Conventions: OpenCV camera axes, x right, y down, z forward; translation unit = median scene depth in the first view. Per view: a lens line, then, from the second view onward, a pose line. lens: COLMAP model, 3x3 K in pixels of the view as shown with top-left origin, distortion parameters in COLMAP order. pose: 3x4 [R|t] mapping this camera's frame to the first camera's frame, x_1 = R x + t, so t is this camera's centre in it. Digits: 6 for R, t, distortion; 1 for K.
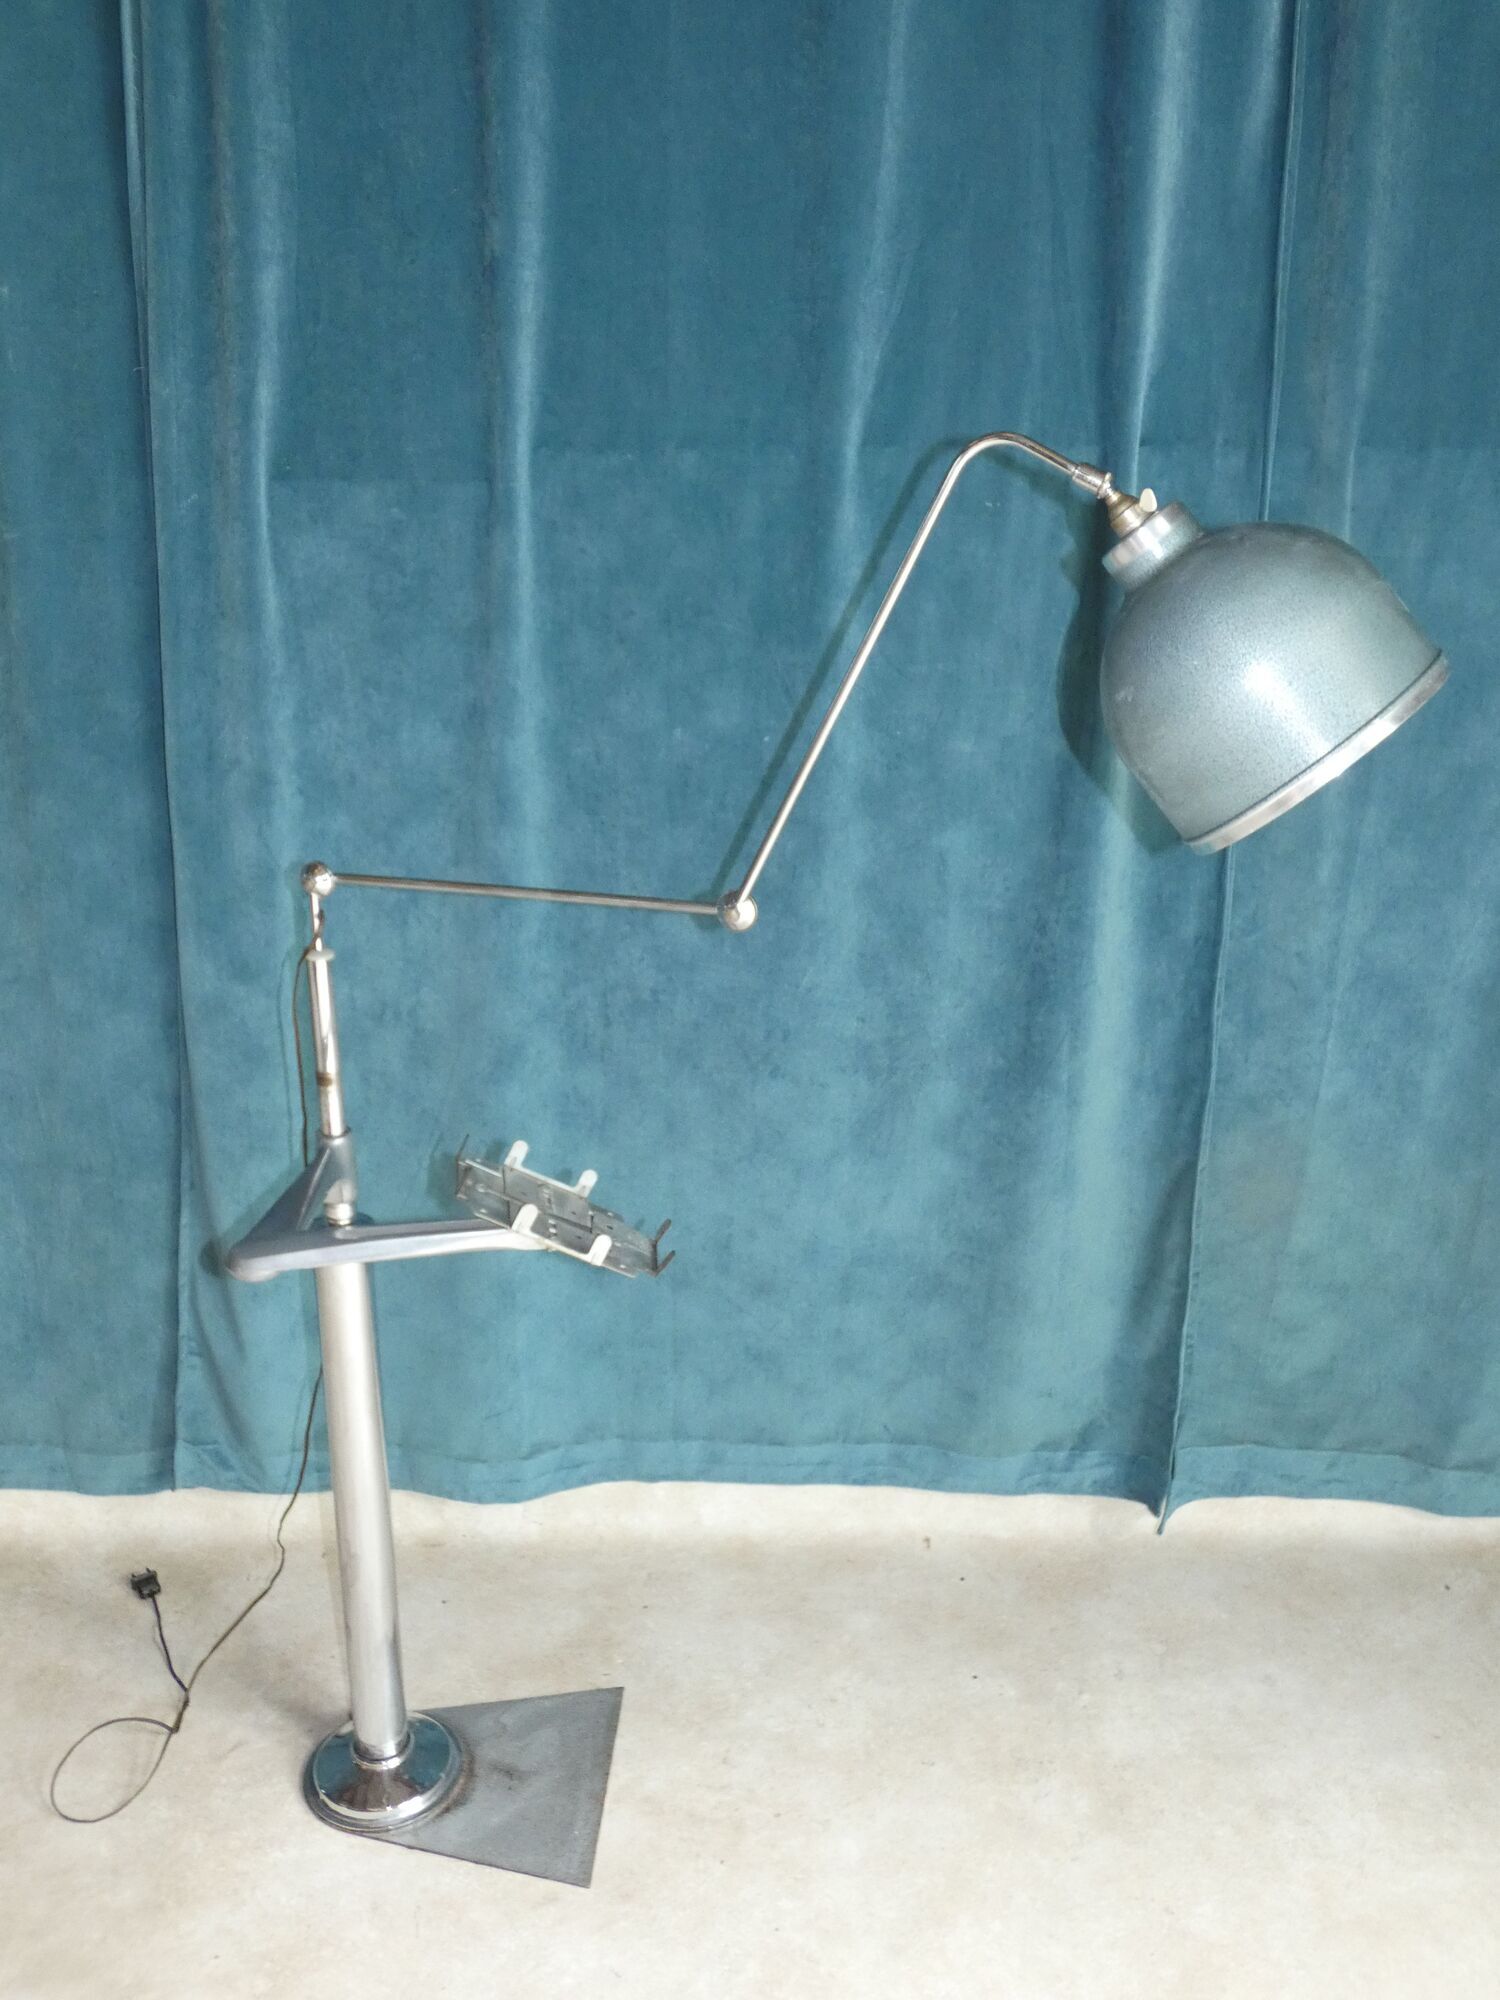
lens RADIAL K [[1804.9, 0, 750.0], [0, 1804.9, 1000.0], [0, 0, 1]] dist [0.004534, -0.000541]
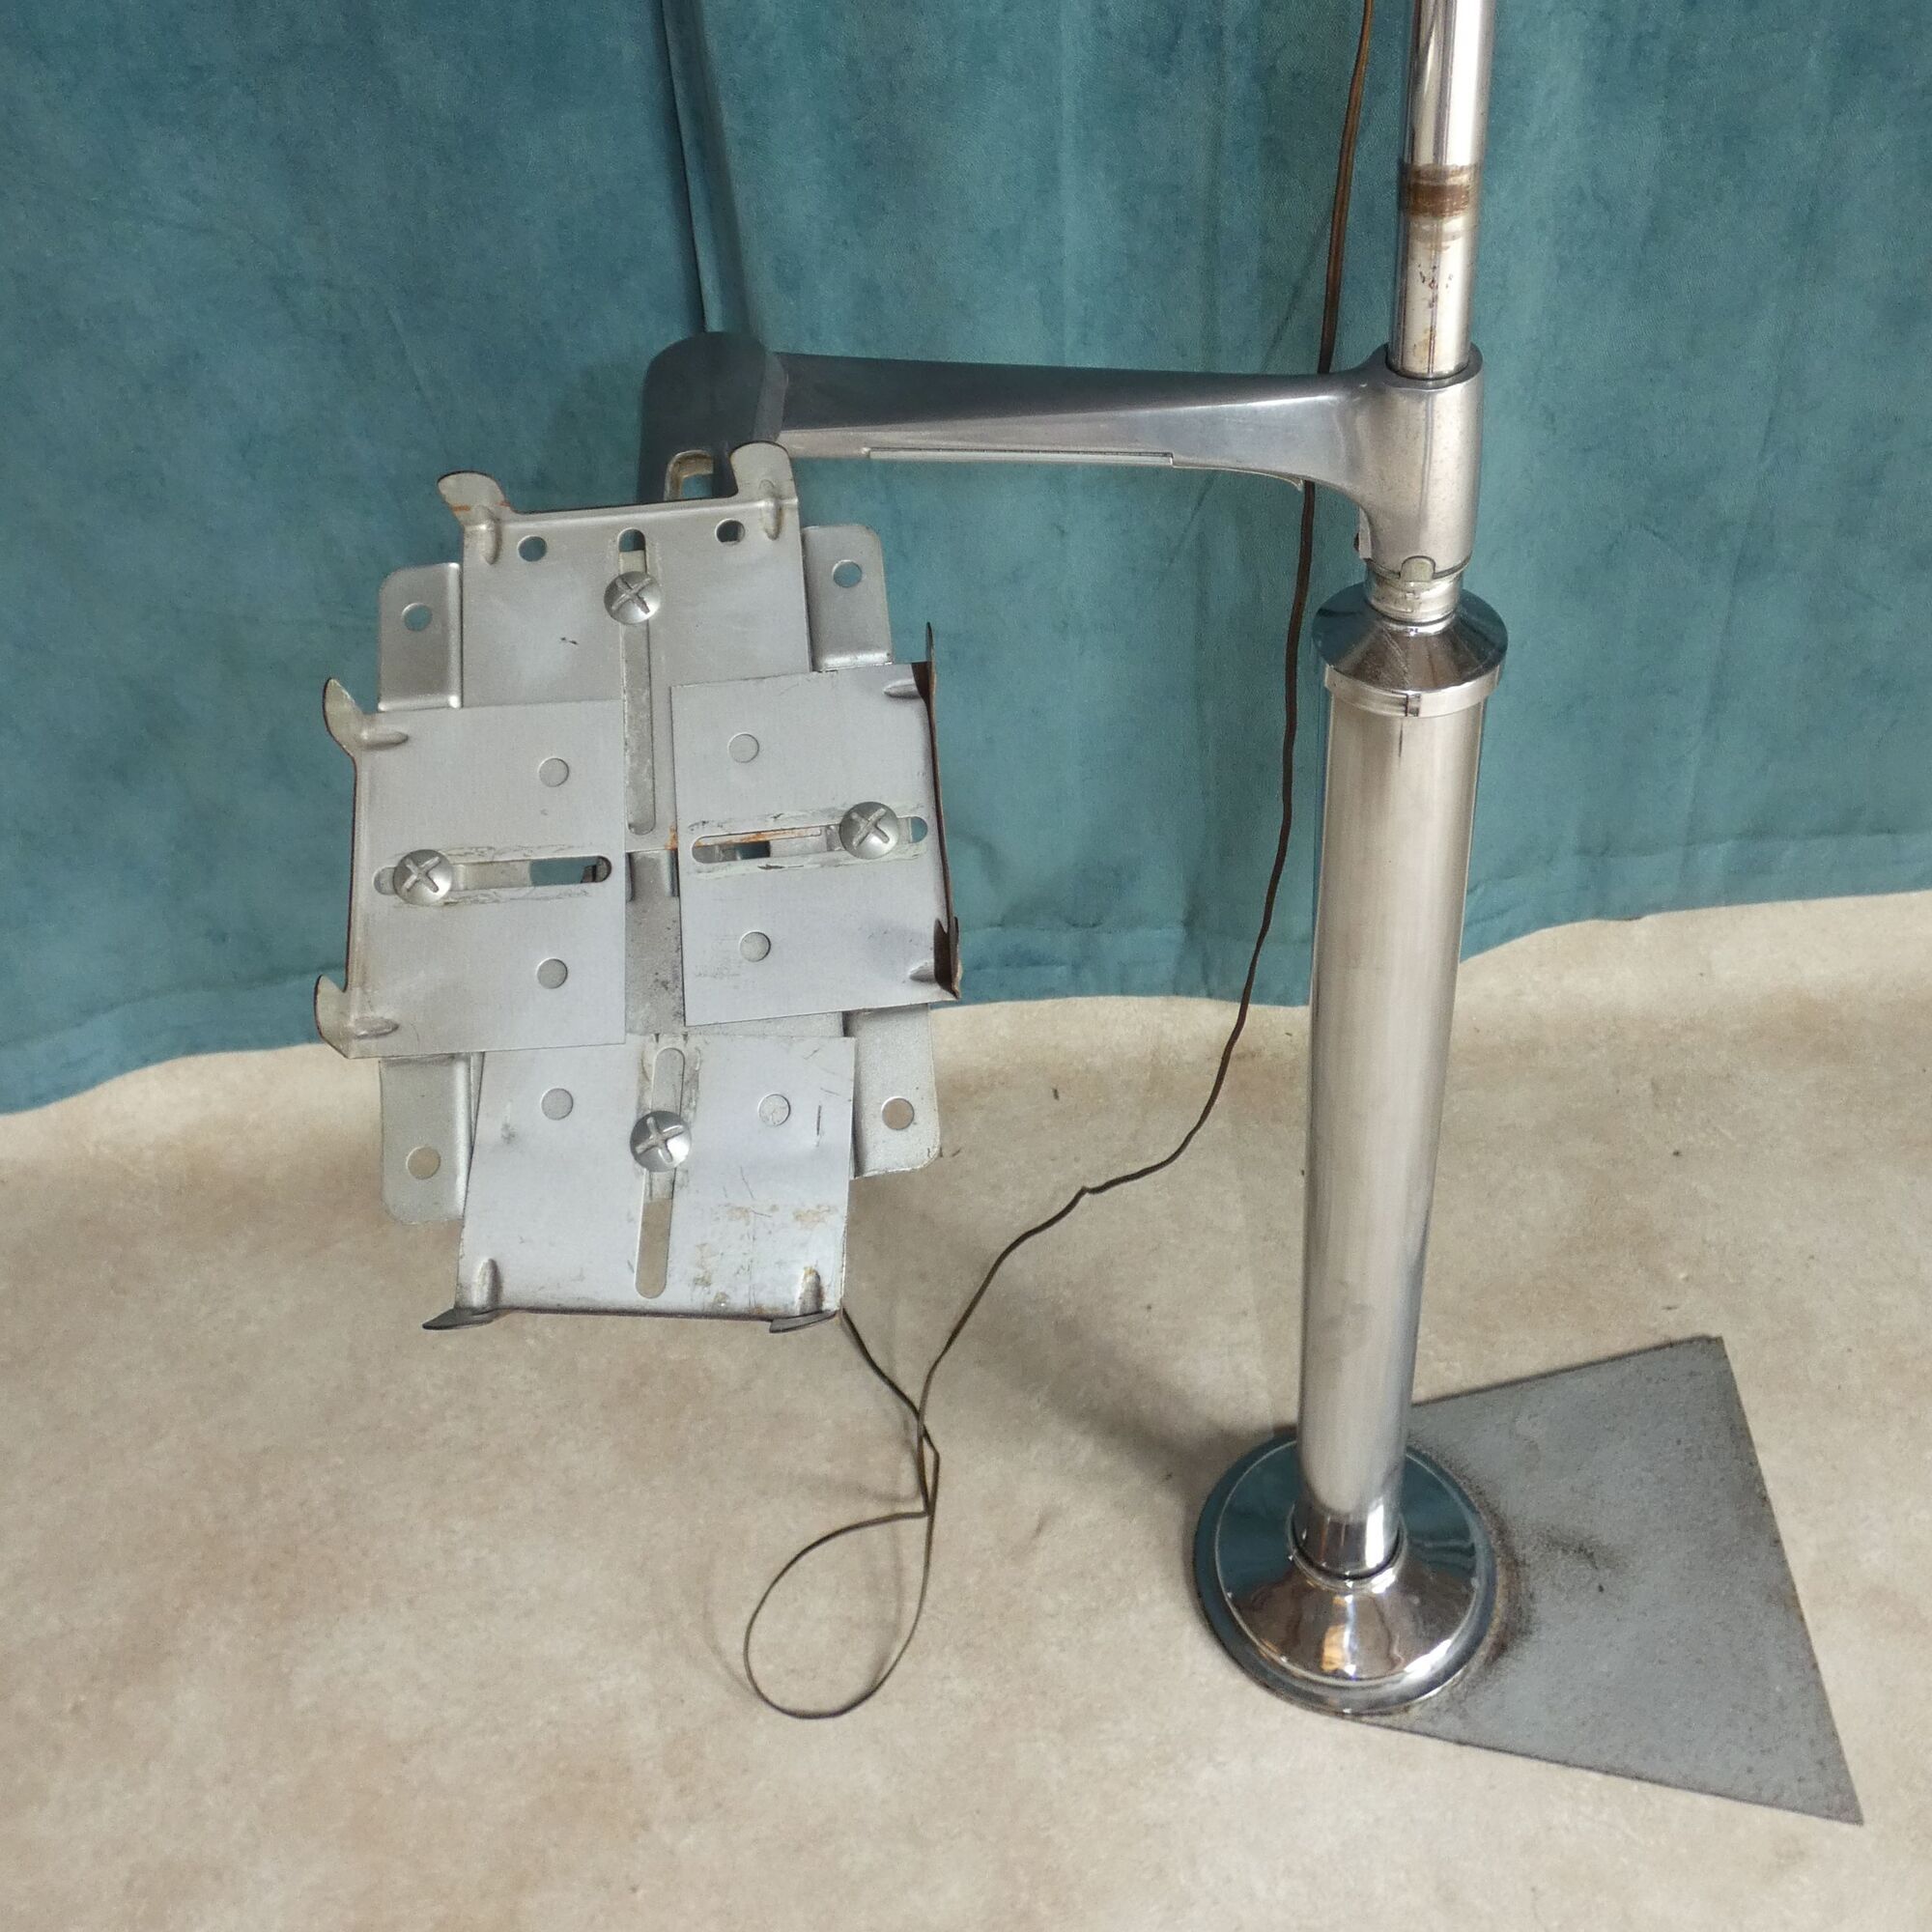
lens RADIAL K [[1871.0, 0, 957.1], [0, 1871.0, 828.9], [0, 0, 1]] dist [0.000634, 0.013877]
pose [[0.993352, -0.093650, -0.066944, -0.248111], [0.111551, 0.926692, 0.358885, 0.017026], [0.028427, -0.363967, 0.930978, 0.542636]]
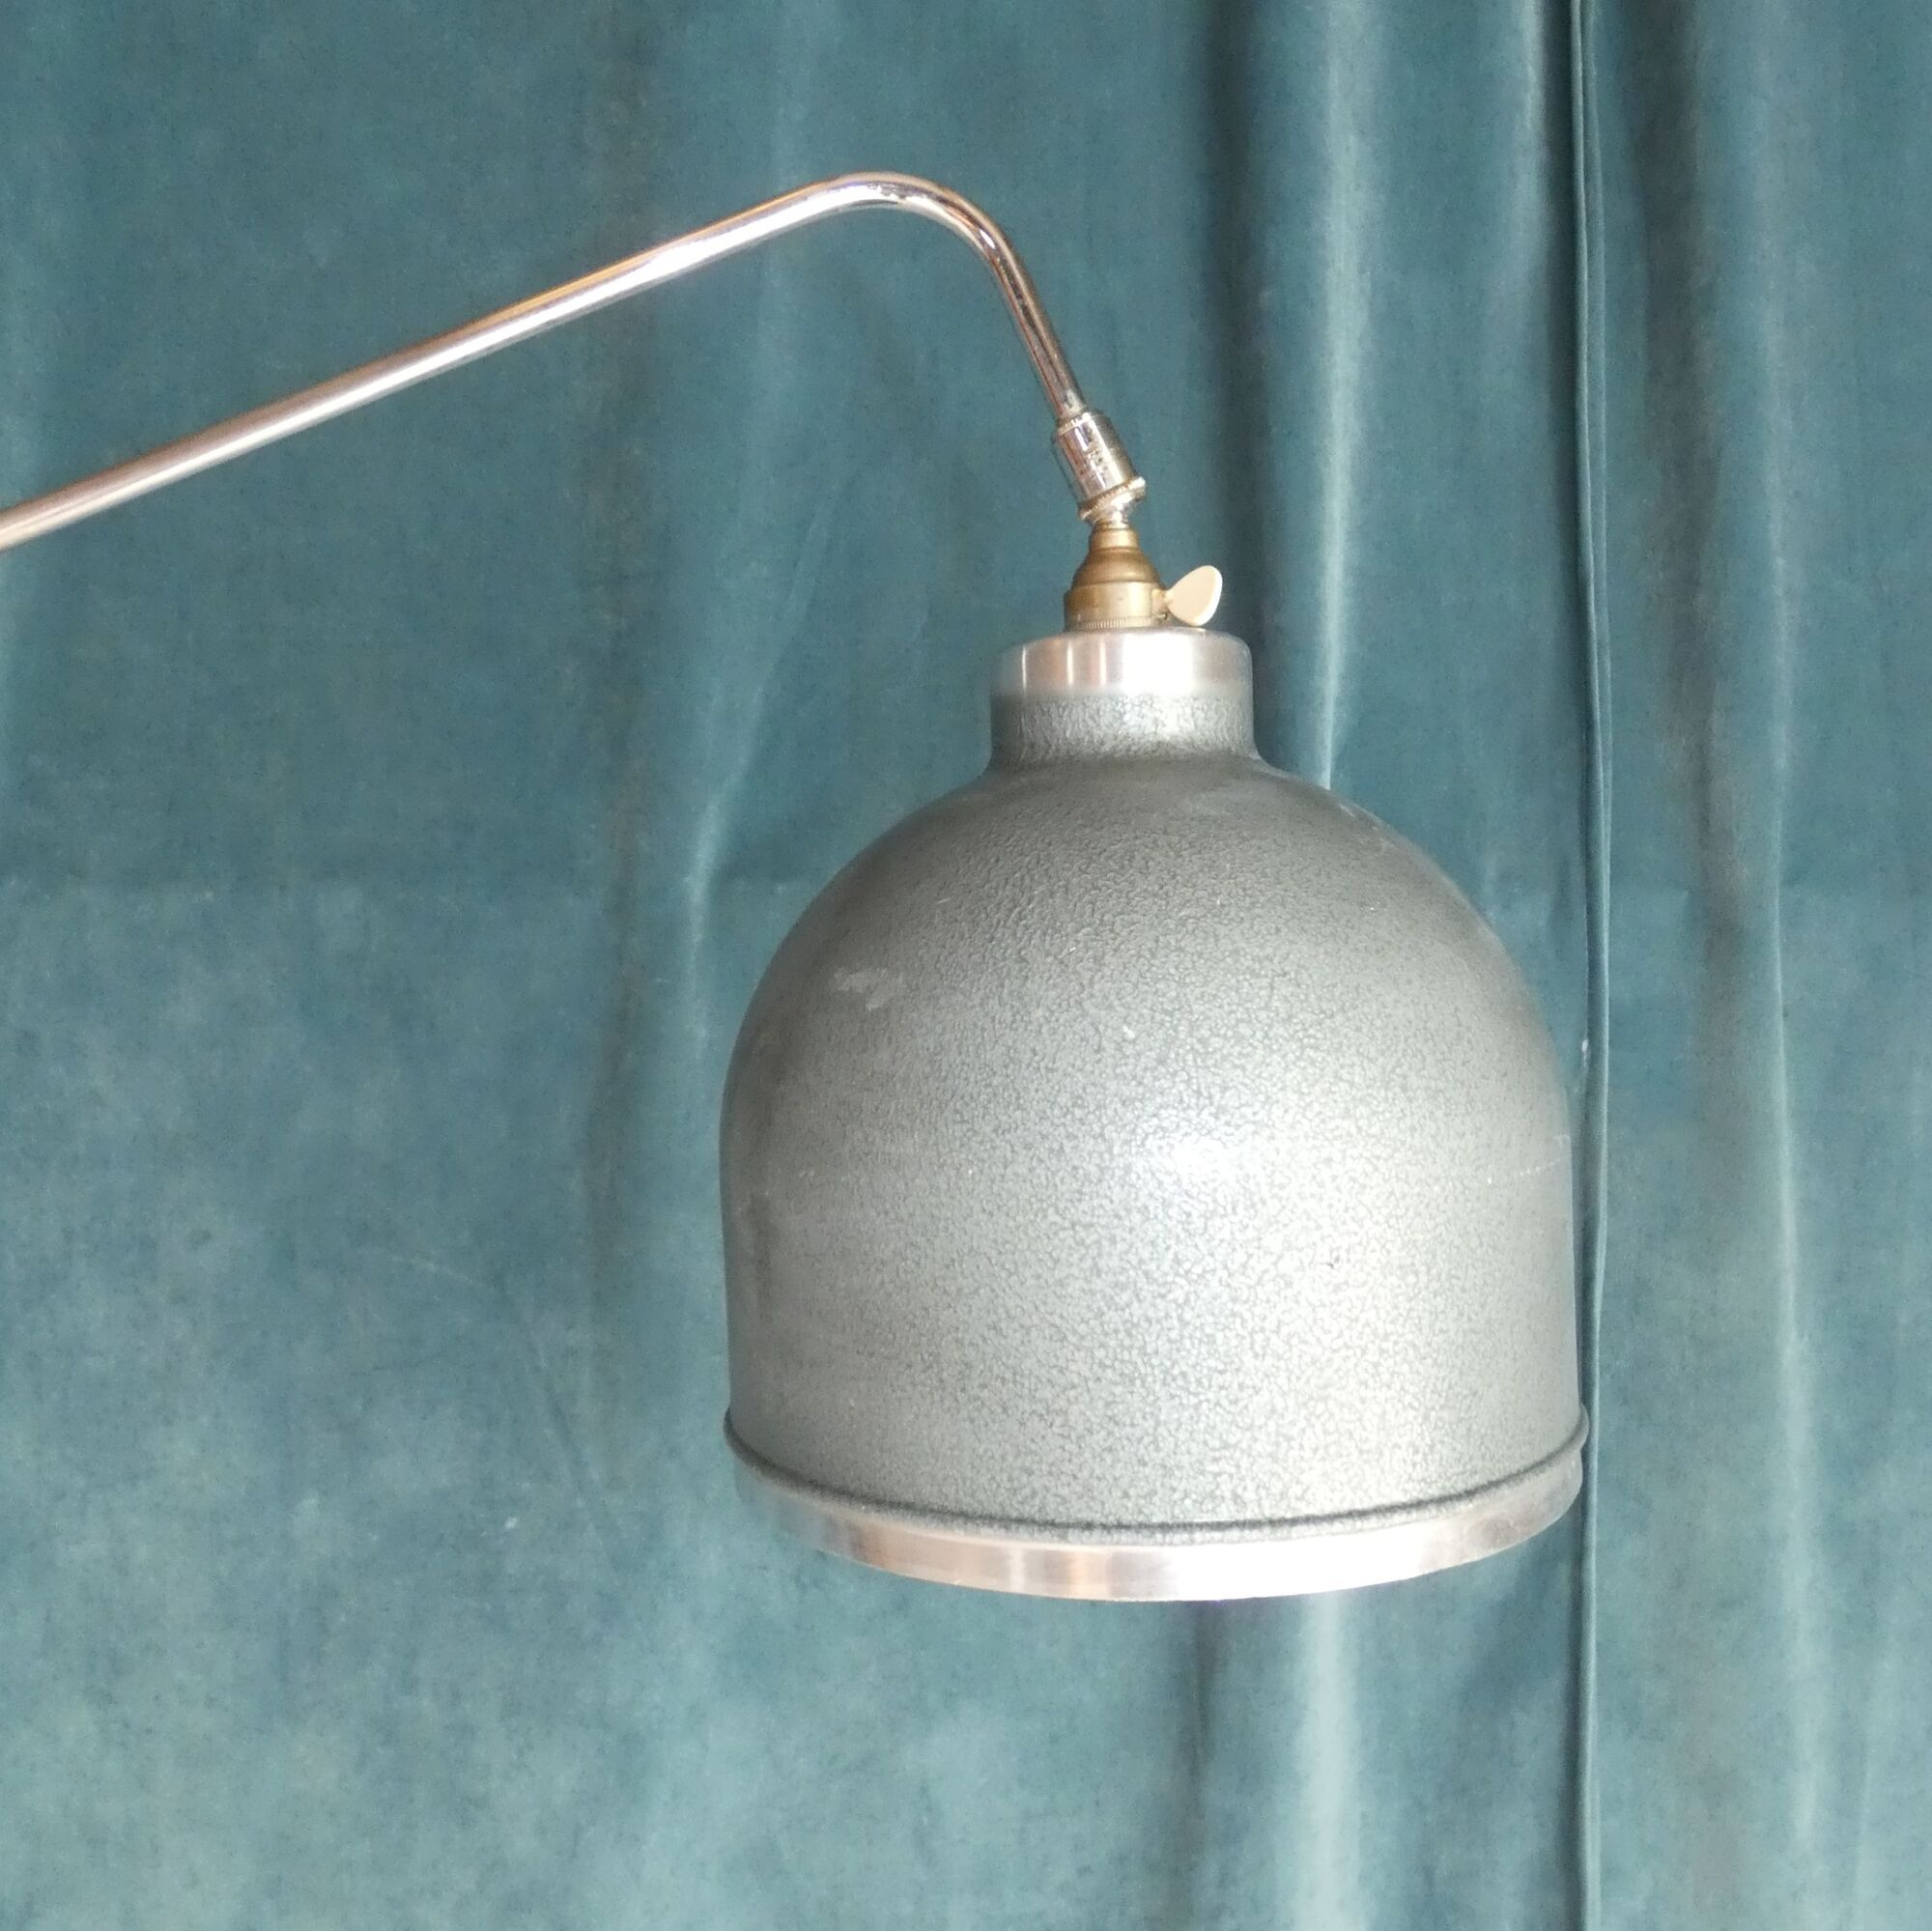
lens RADIAL K [[1756.7, 0, 966.0], [0, 1756.7, 965.5], [0, 0, 1]] dist [0.001502, 0.002530]
pose [[0.999114, 0.003658, 0.041933, 0.096383], [0.010008, 0.947006, -0.321060, -0.130365], [-0.040885, 0.321195, 0.946130, 0.536614]]
